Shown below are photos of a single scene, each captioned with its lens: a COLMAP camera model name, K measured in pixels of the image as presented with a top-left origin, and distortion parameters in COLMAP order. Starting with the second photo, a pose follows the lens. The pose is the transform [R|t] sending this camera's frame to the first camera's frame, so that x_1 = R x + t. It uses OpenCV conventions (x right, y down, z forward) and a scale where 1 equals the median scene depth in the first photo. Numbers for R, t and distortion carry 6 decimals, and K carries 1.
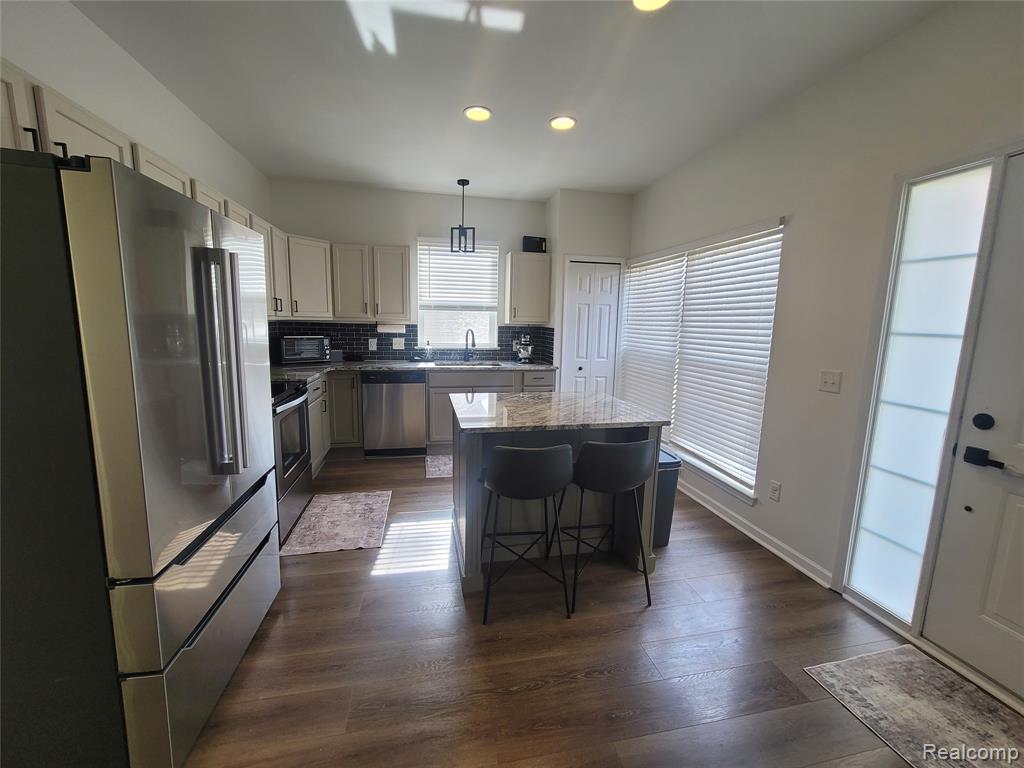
lens RADIAL K [[417.5, 0, 512.9], [0, 417.5, 383.3], [0, 0, 1]] dist [-0.003929, 0.000581]
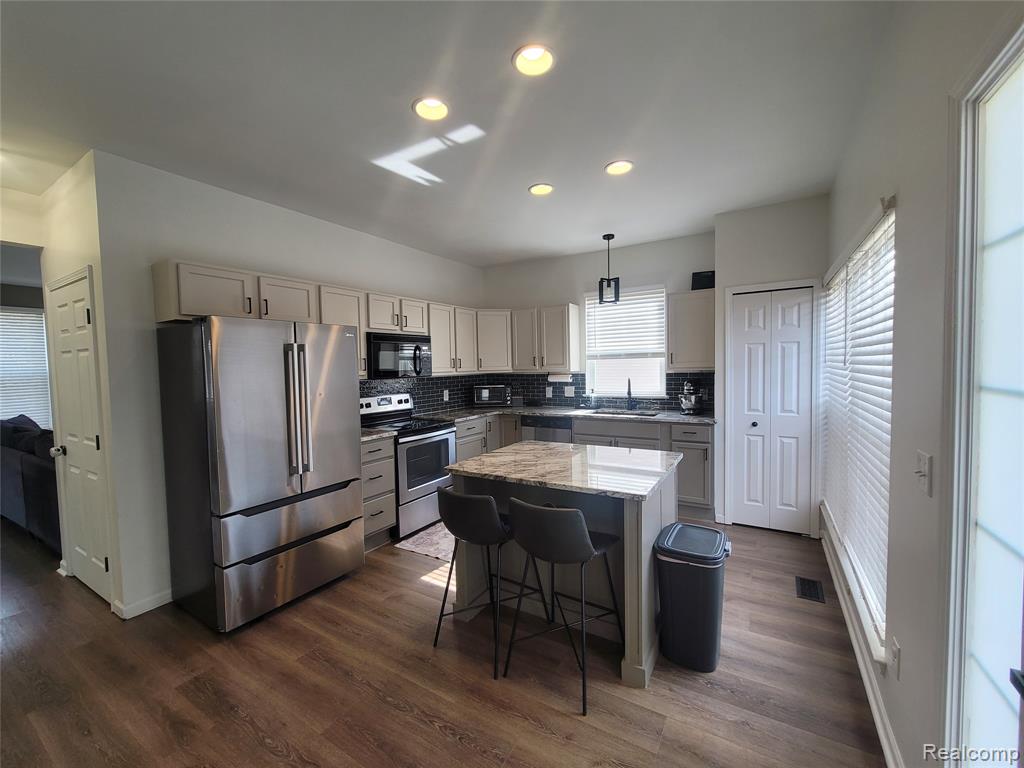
lens RADIAL K [[417.5, 0, 511.4], [0, 417.5, 383.8], [0, 0, 1]] dist [-0.003929, 0.000581]
pose [[0.728520, -0.006433, -0.684995, 0.369444], [-0.063340, 0.995040, -0.076709, -0.022814], [0.682090, 0.099271, 0.724498, 0.111674]]
